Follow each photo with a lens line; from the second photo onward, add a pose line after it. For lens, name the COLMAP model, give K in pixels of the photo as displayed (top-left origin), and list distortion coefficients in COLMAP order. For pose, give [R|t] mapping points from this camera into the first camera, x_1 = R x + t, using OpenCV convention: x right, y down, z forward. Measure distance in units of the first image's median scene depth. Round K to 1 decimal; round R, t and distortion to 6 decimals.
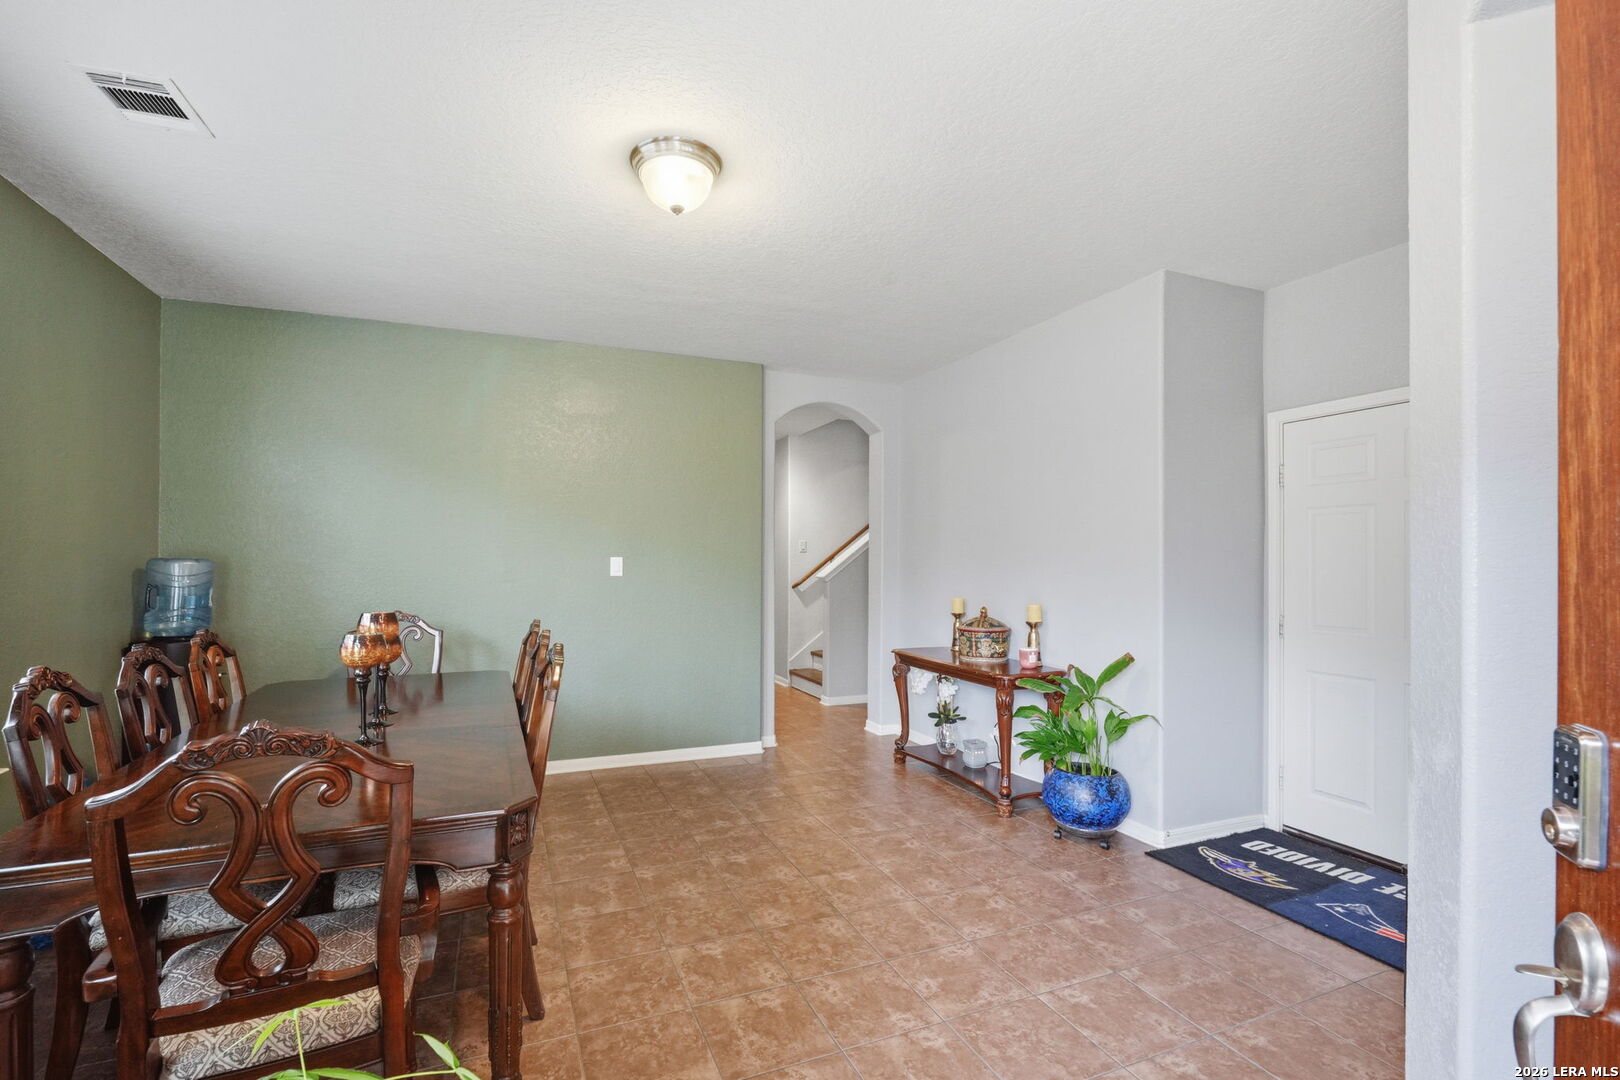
lens RADIAL K [[705.1, 0, 787.1], [0, 705.1, 562.5], [0, 0, 1]] dist [-0.002354, 0.000319]
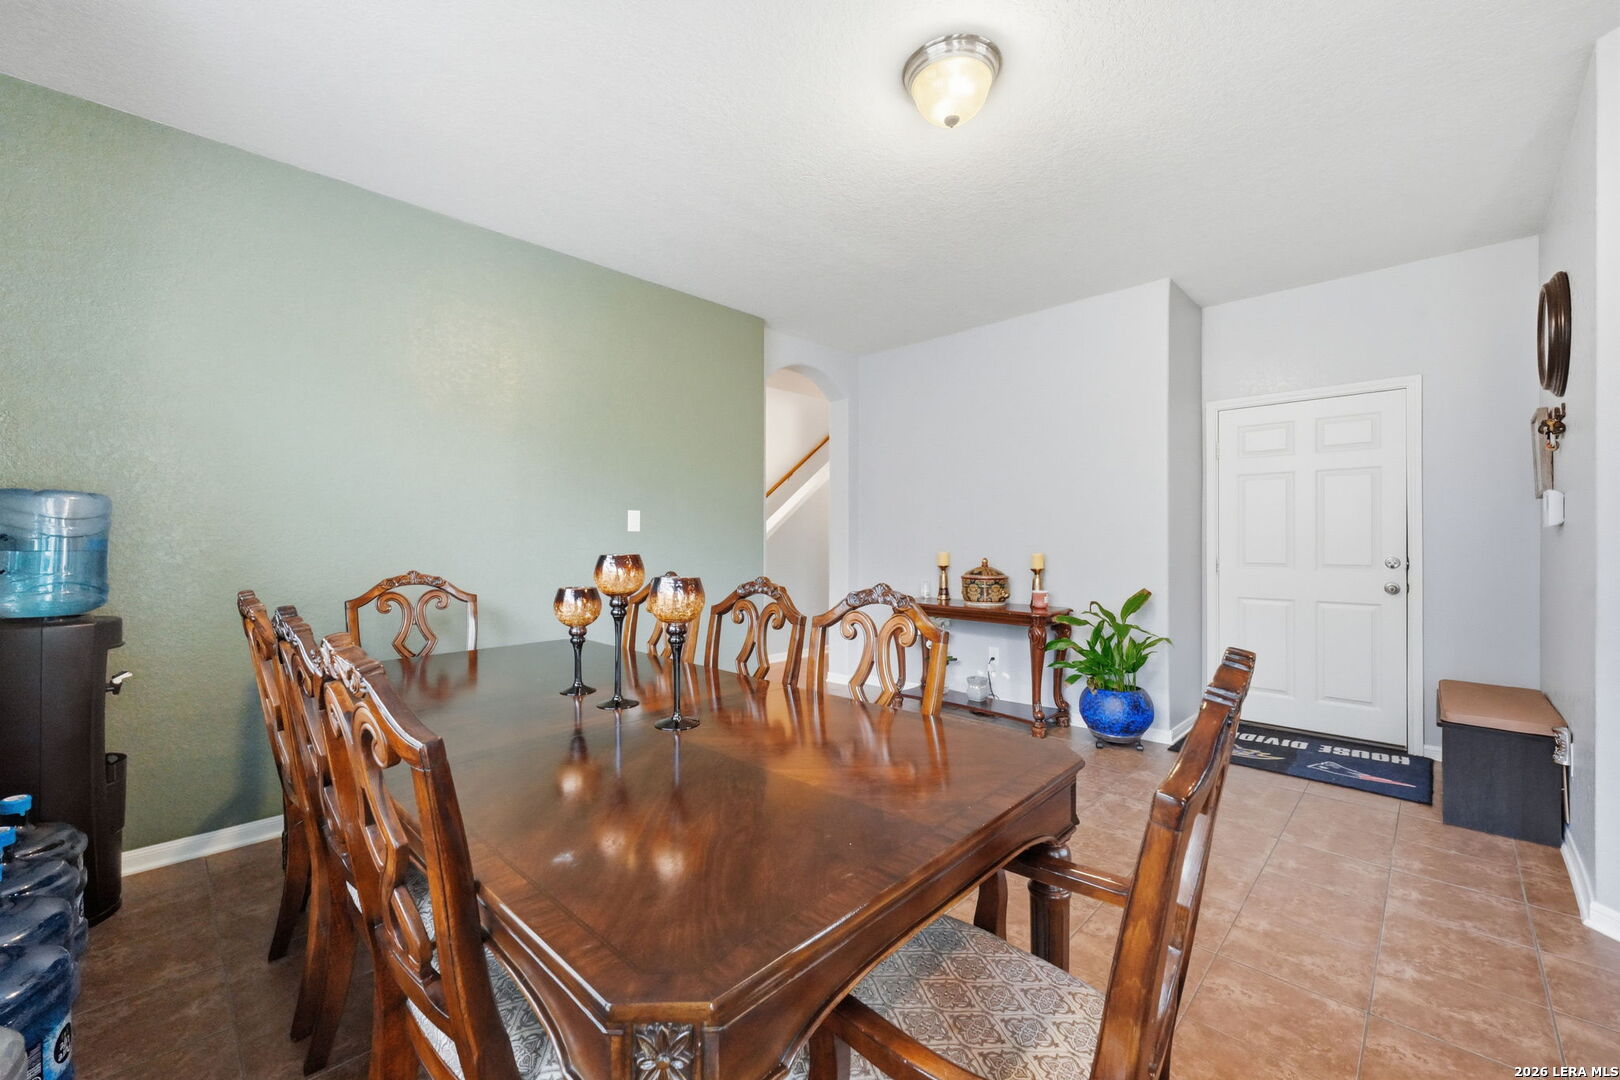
lens RADIAL K [[656.1, 0, 808.4], [0, 656.1, 537.4], [0, 0, 1]] dist [0.000152, 0.000102]
pose [[0.912138, -0.001917, 0.409878, -0.464920], [0.003639, 0.999988, -0.003422, 0.037347], [-0.409866, 0.004613, 0.912134, 0.184599]]
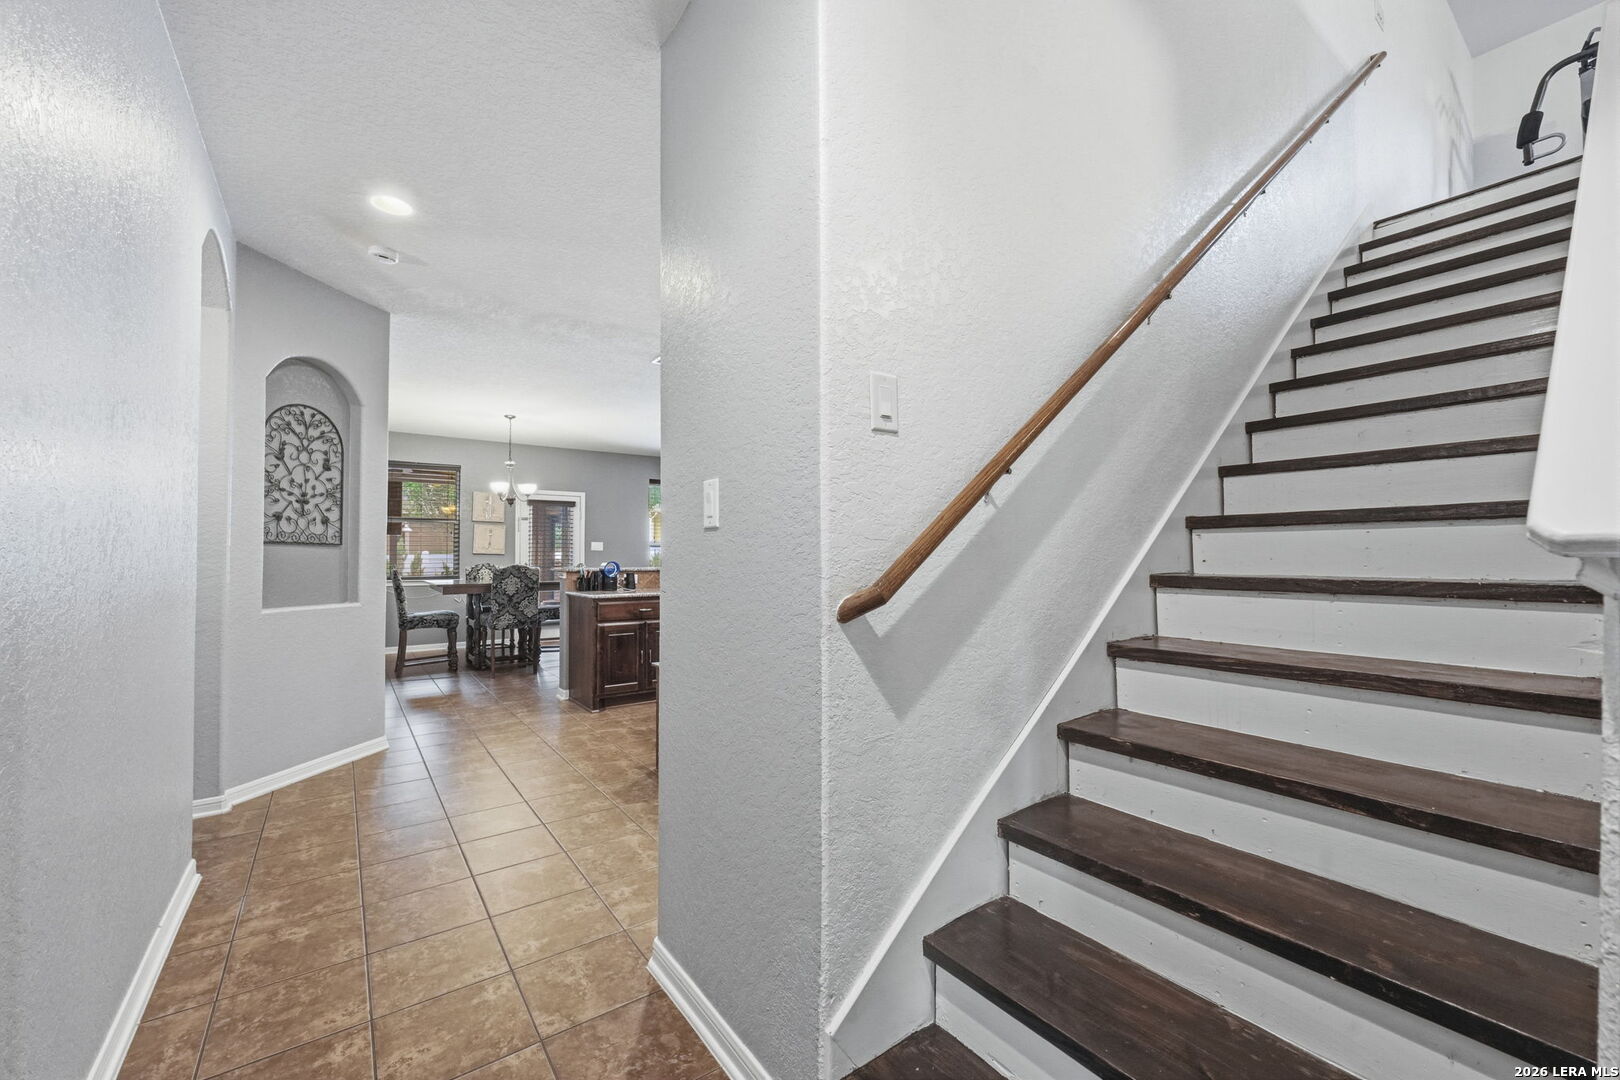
lens RADIAL K [[656.1, 0, 816.8], [0, 656.1, 543.3], [0, 0, 1]] dist [0.000152, 0.000102]
pose [[0.969895, -0.001995, 0.243514, -0.078407], [0.005050, 0.999916, -0.011923, 0.035533], [-0.243470, 0.012794, 0.969824, 1.695690]]
